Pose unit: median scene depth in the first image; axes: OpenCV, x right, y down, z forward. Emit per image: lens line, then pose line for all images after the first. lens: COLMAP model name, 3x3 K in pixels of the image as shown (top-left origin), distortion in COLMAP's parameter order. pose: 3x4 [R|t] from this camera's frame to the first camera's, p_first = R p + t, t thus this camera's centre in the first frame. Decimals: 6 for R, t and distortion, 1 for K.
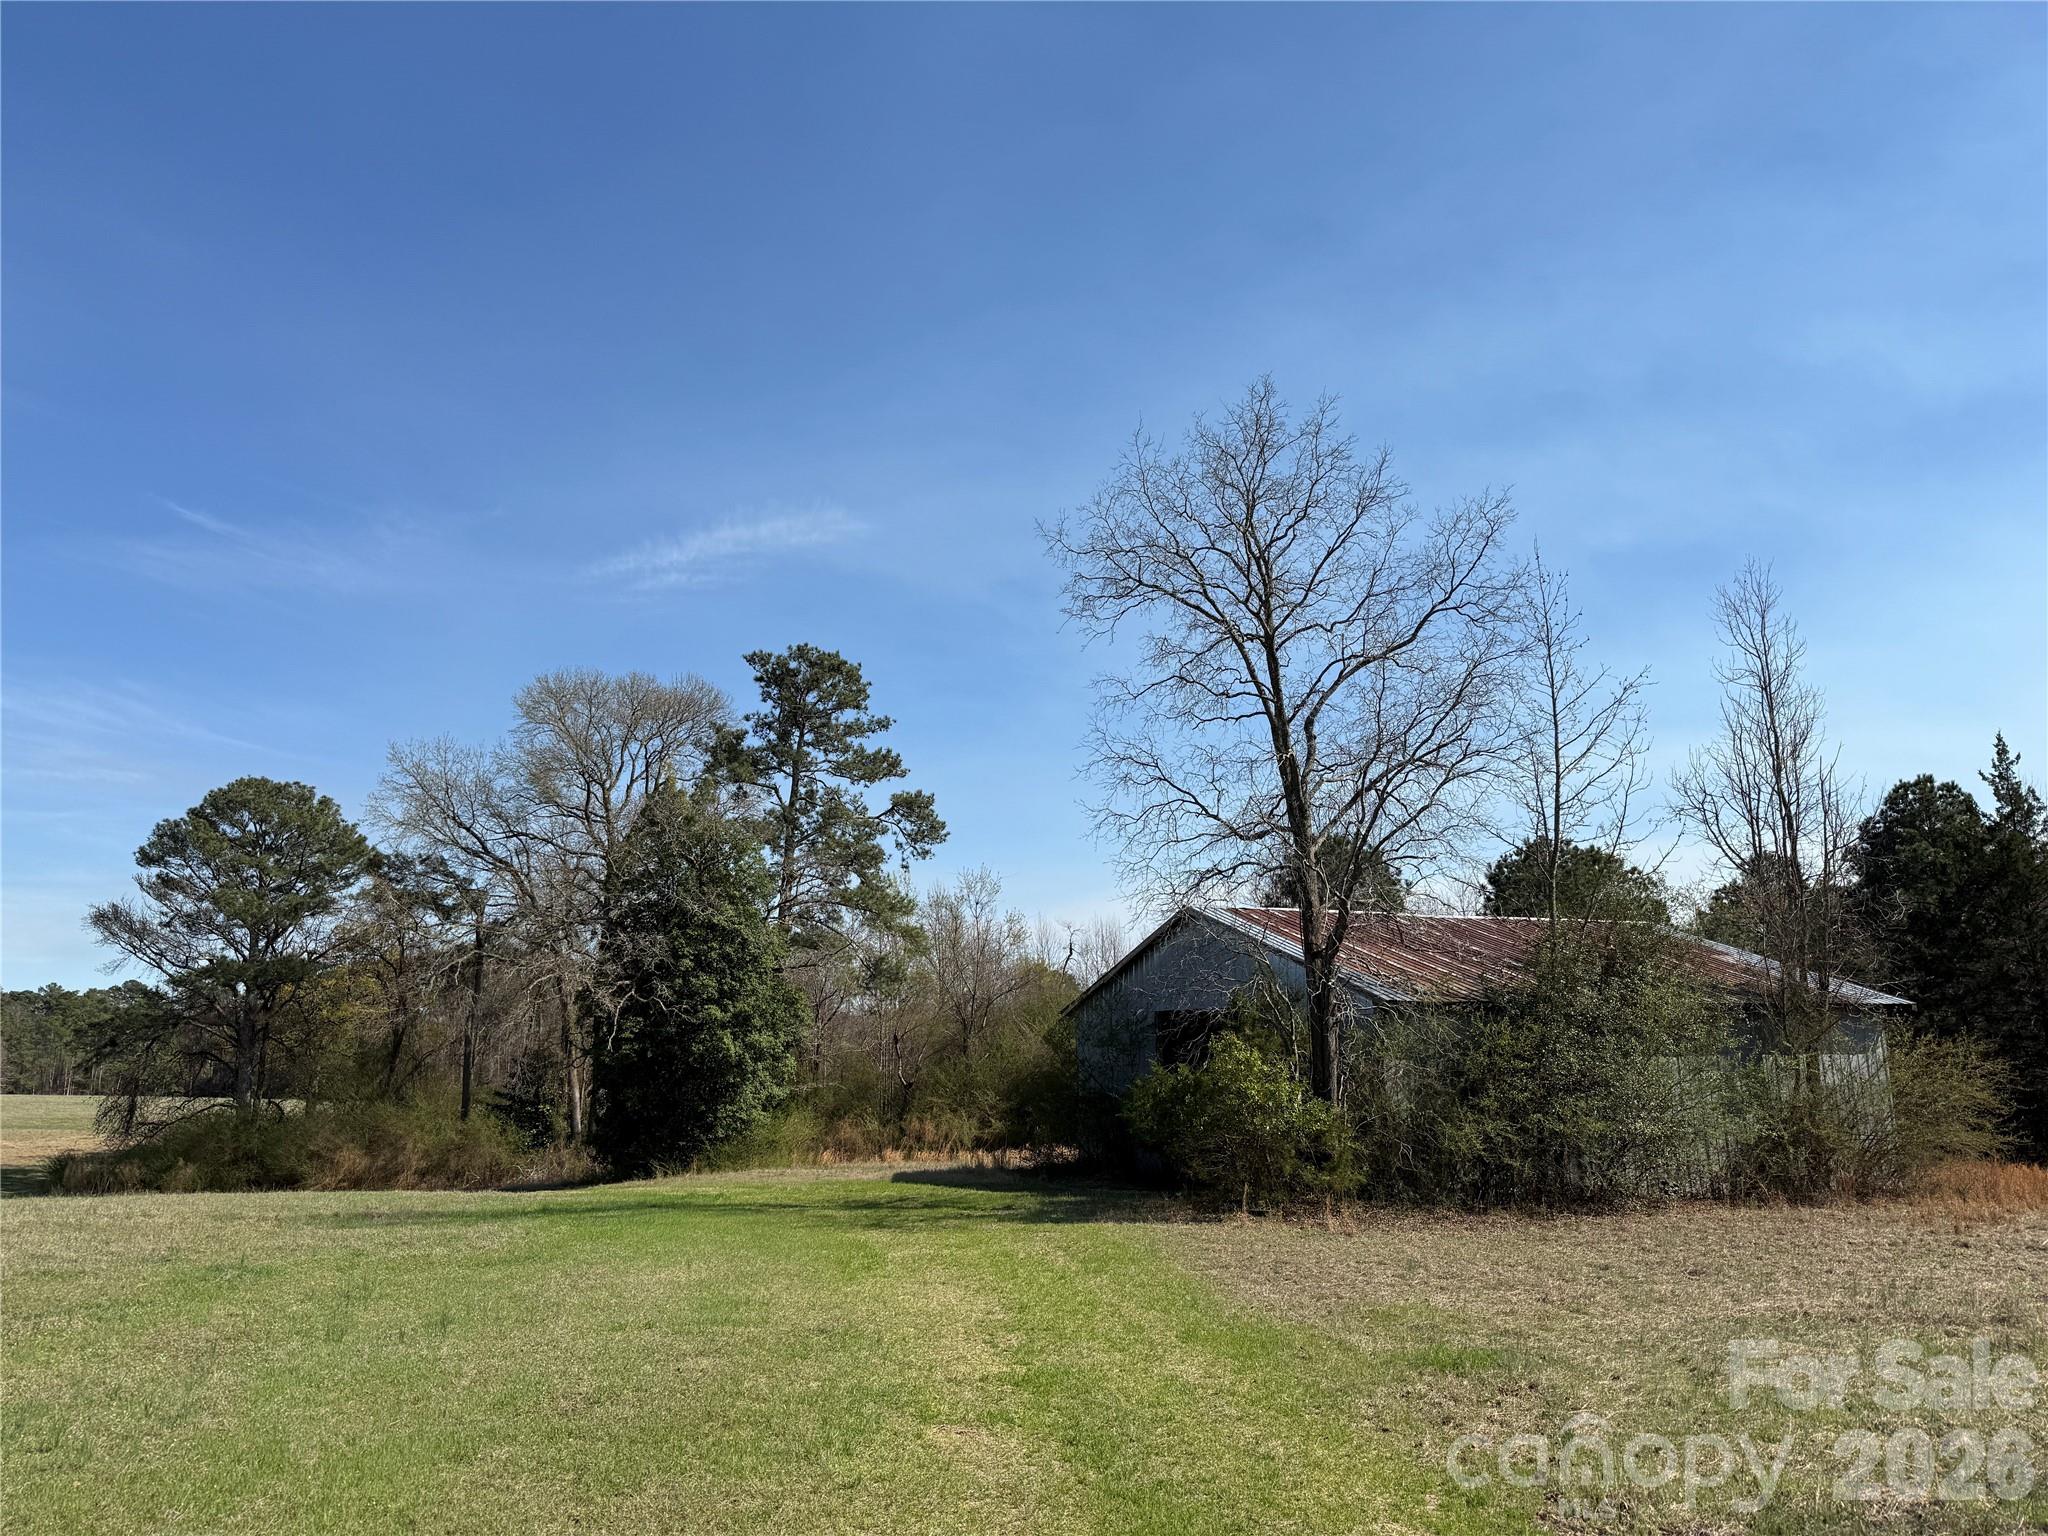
lens RADIAL K [[1426.1, 0, 1016.7], [0, 1426.1, 773.4], [0, 0, 1]] dist [0.078480, -0.109874]
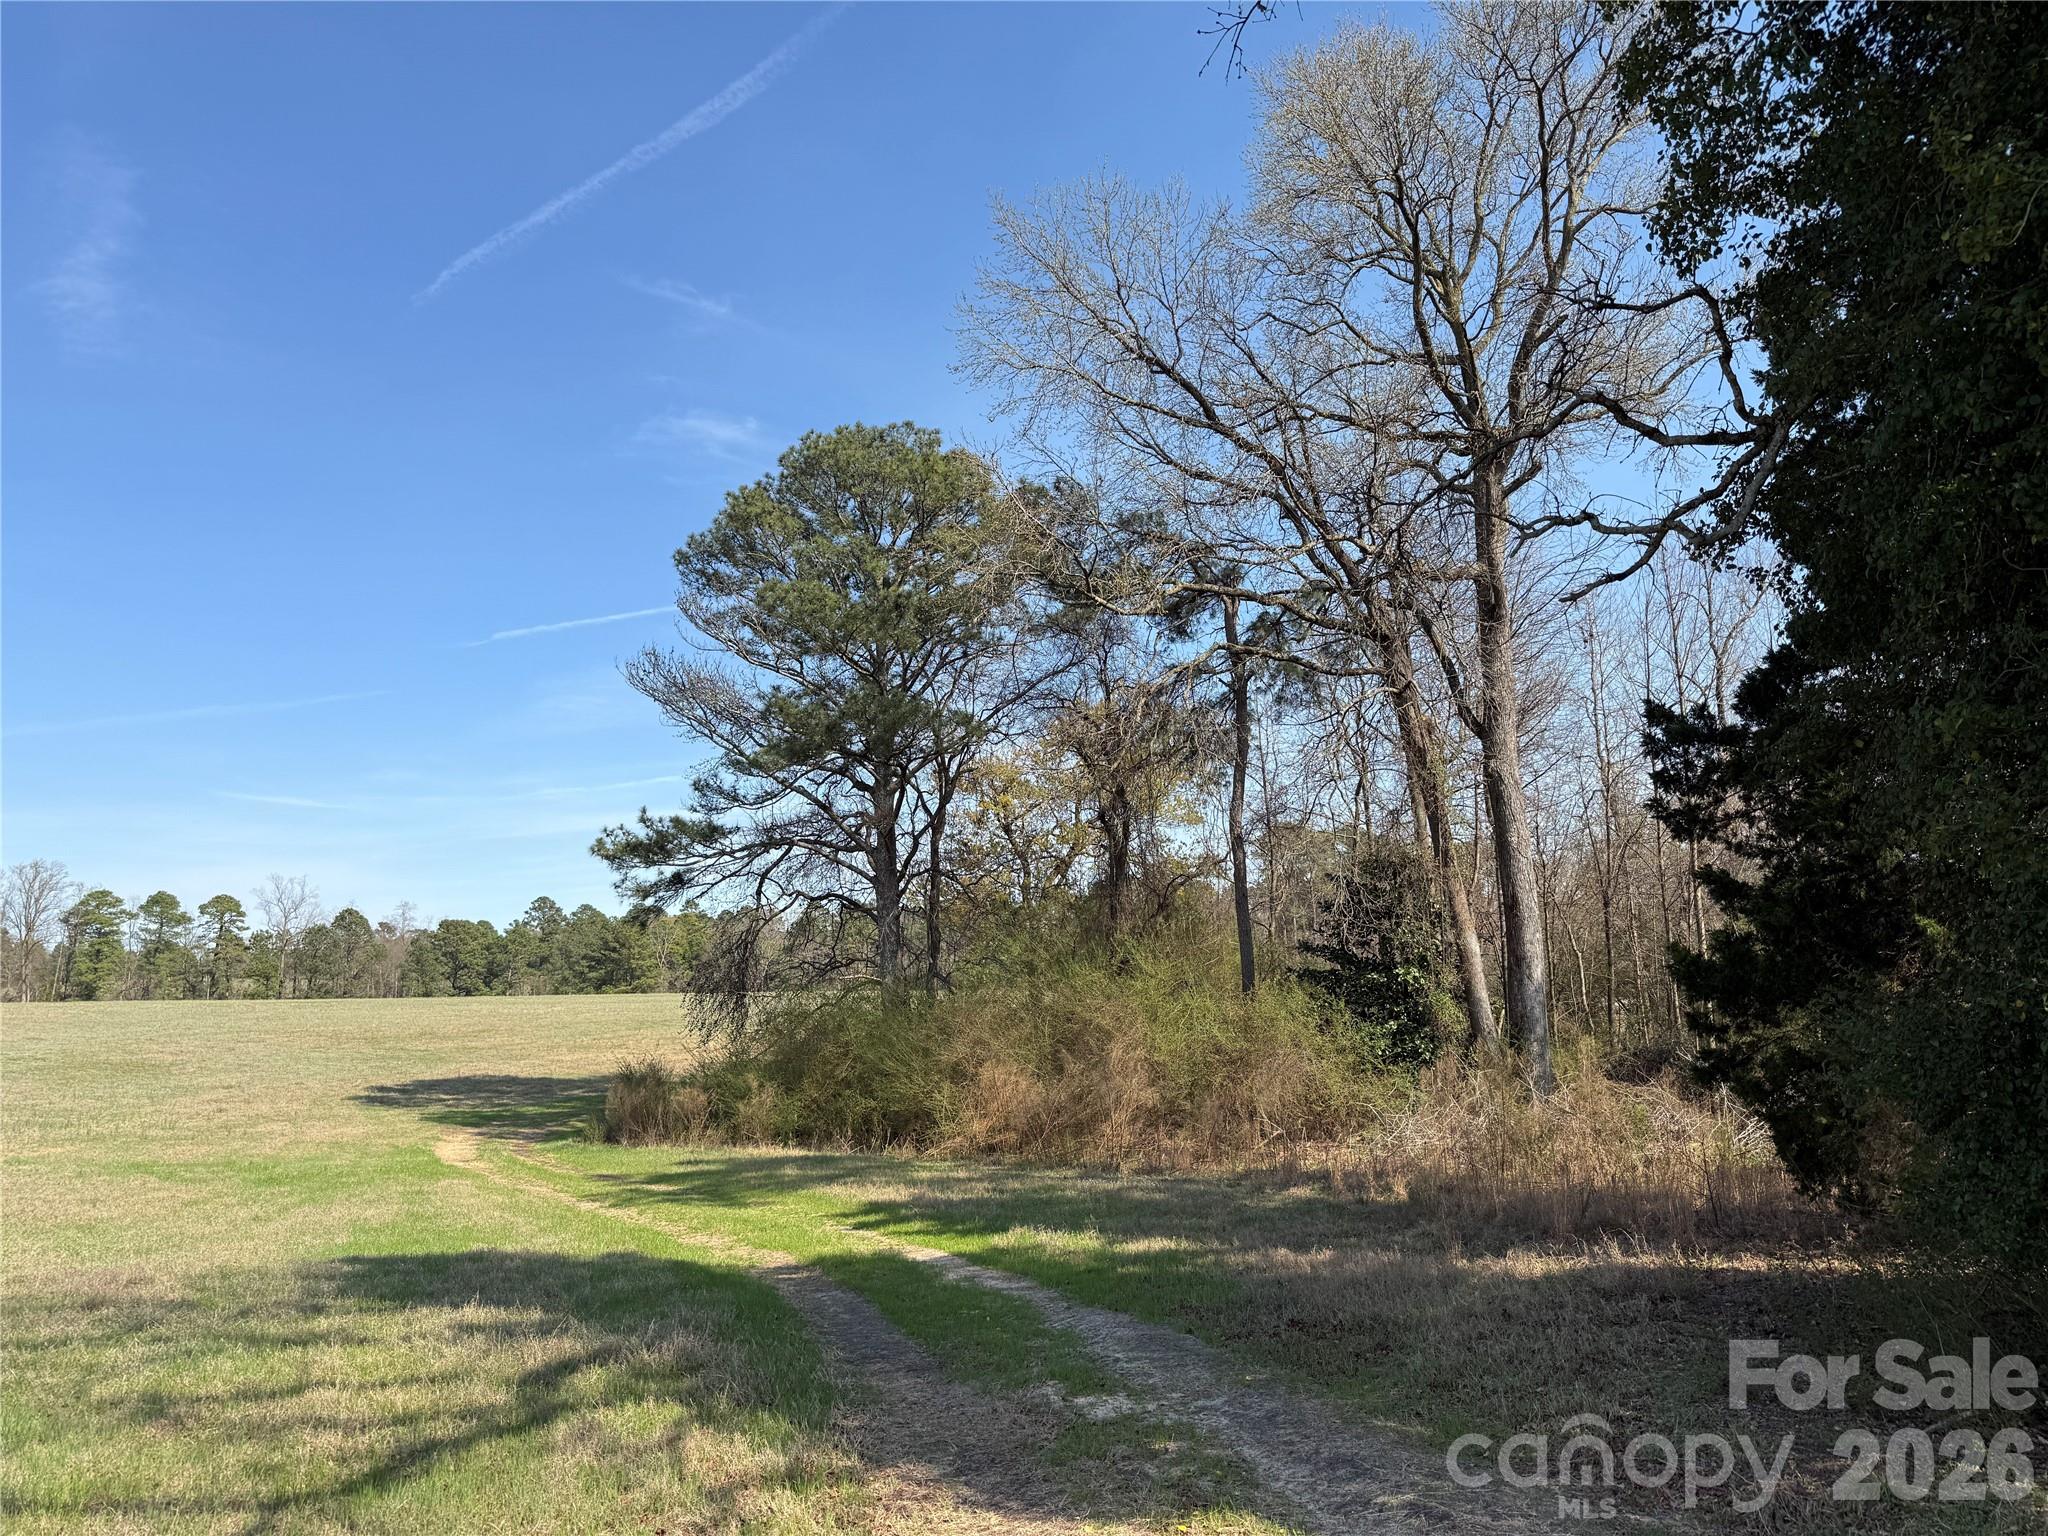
lens RADIAL K [[1426.1, 0, 1023.8], [0, 1426.1, 759.5], [0, 0, 1]] dist [0.078480, -0.109874]
pose [[0.853922, -0.099059, -0.510887, -0.194439], [0.125286, 0.991974, 0.017069, 0.142730], [0.505095, -0.078582, 0.859479, 0.558489]]
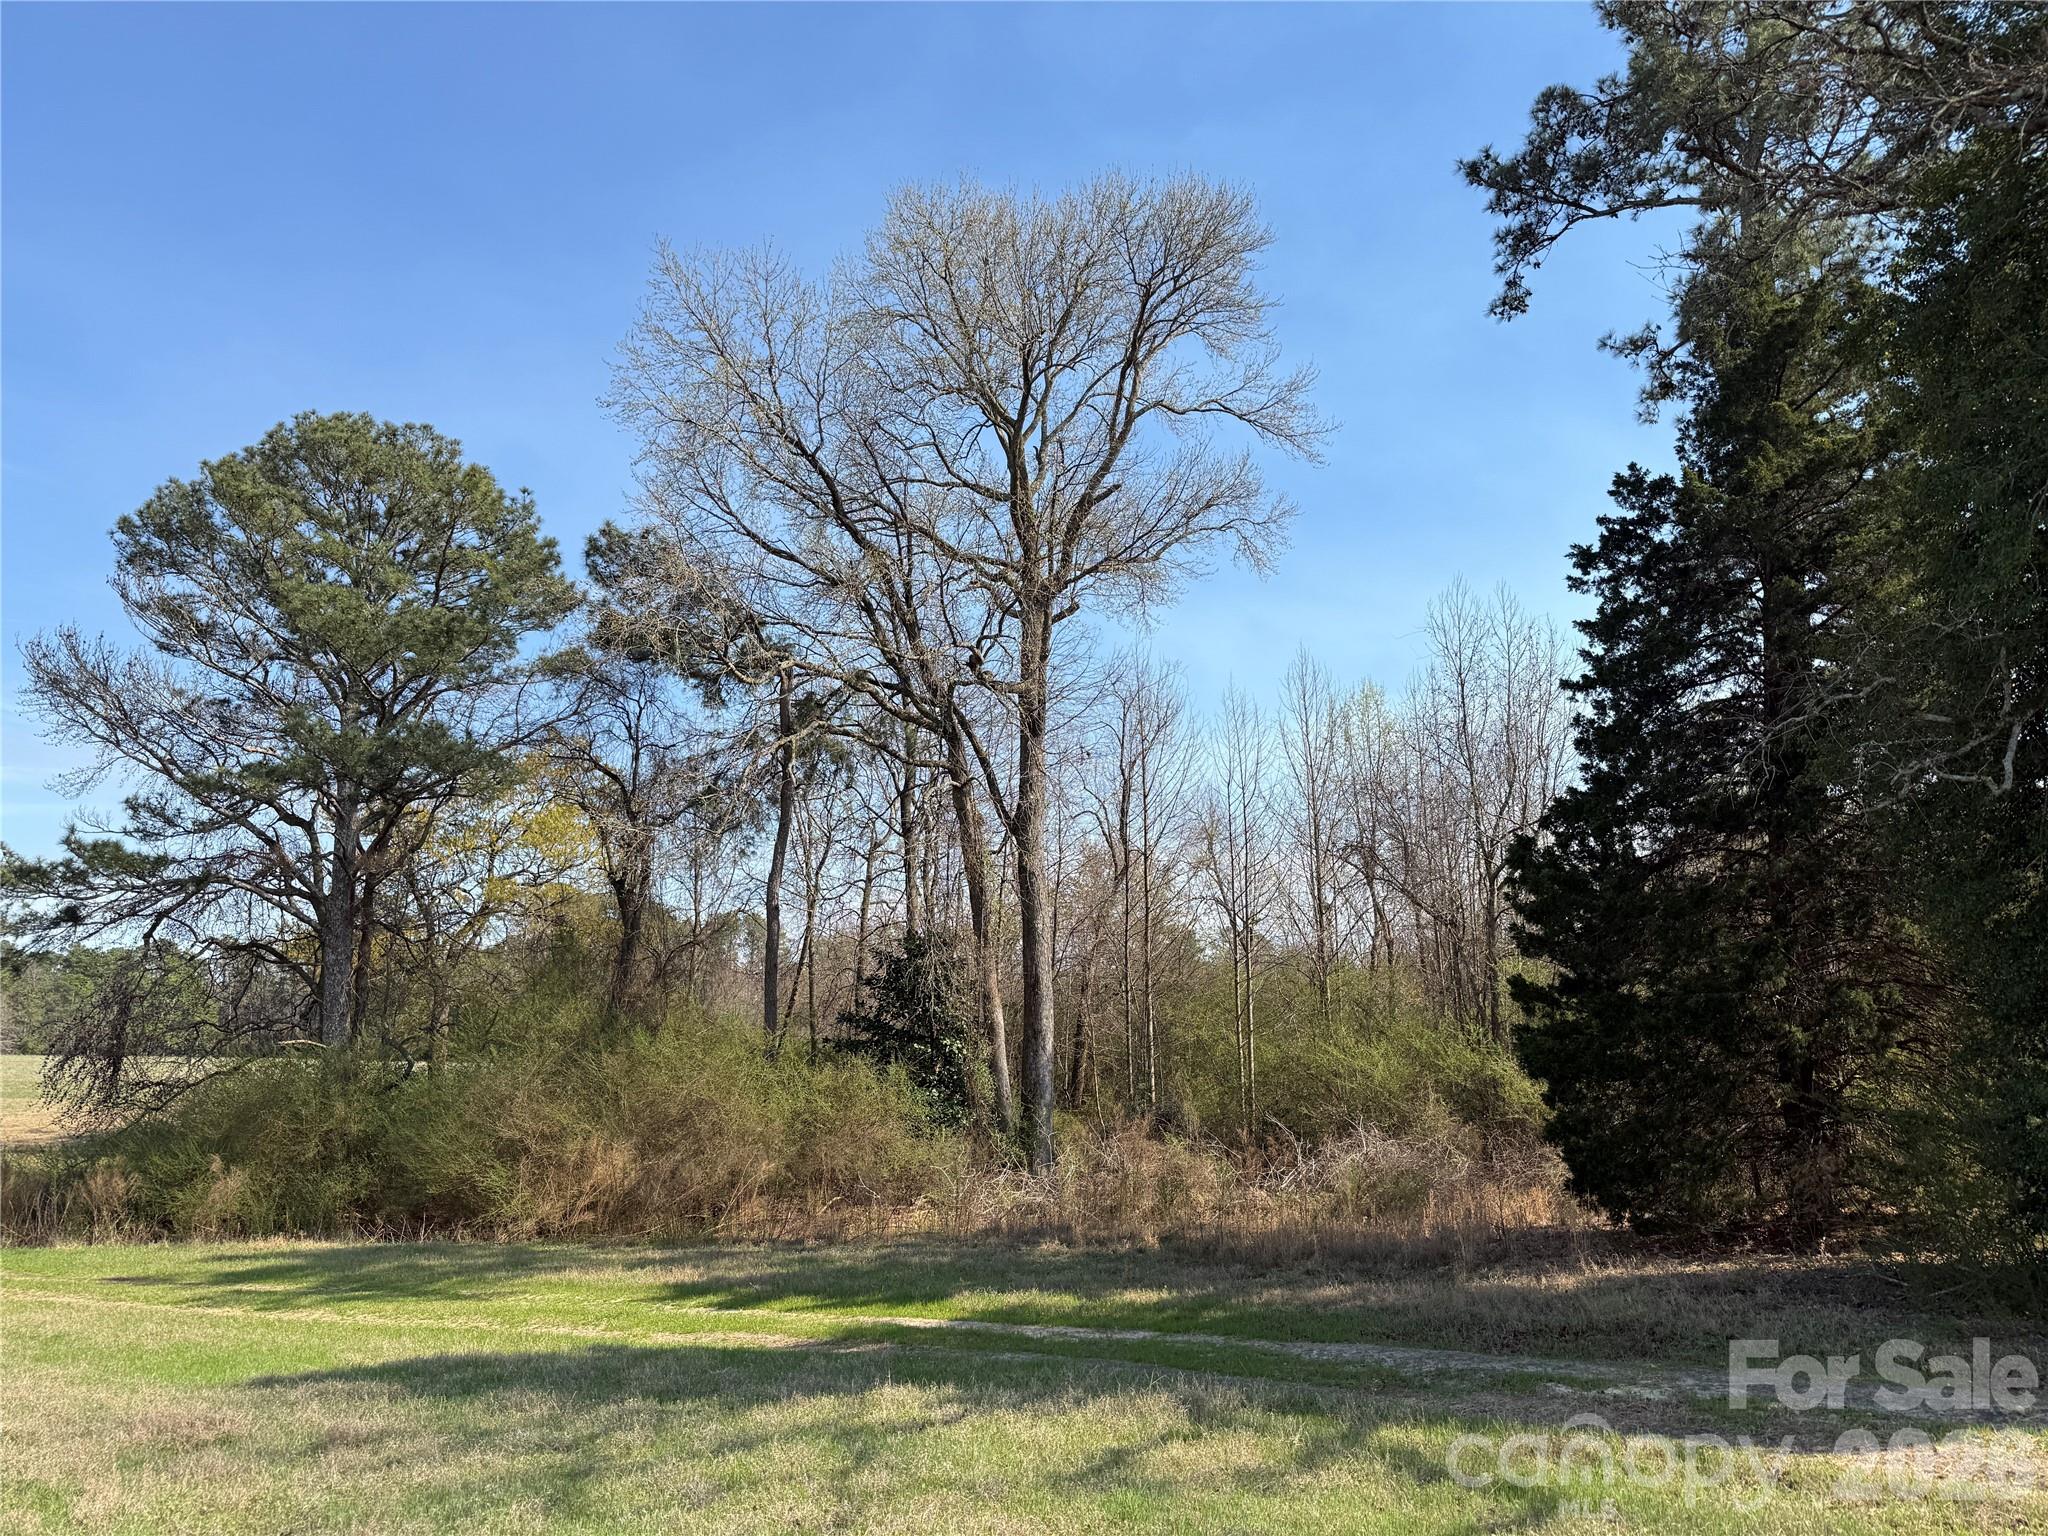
lens RADIAL K [[1426.1, 0, 1025.0], [0, 1426.1, 765.4], [0, 0, 1]] dist [0.078480, -0.109874]
pose [[0.999873, -0.008131, -0.013711, -0.295134], [0.008314, 0.999876, 0.013382, 0.130285], [0.013600, -0.013494, 0.999816, 0.513763]]
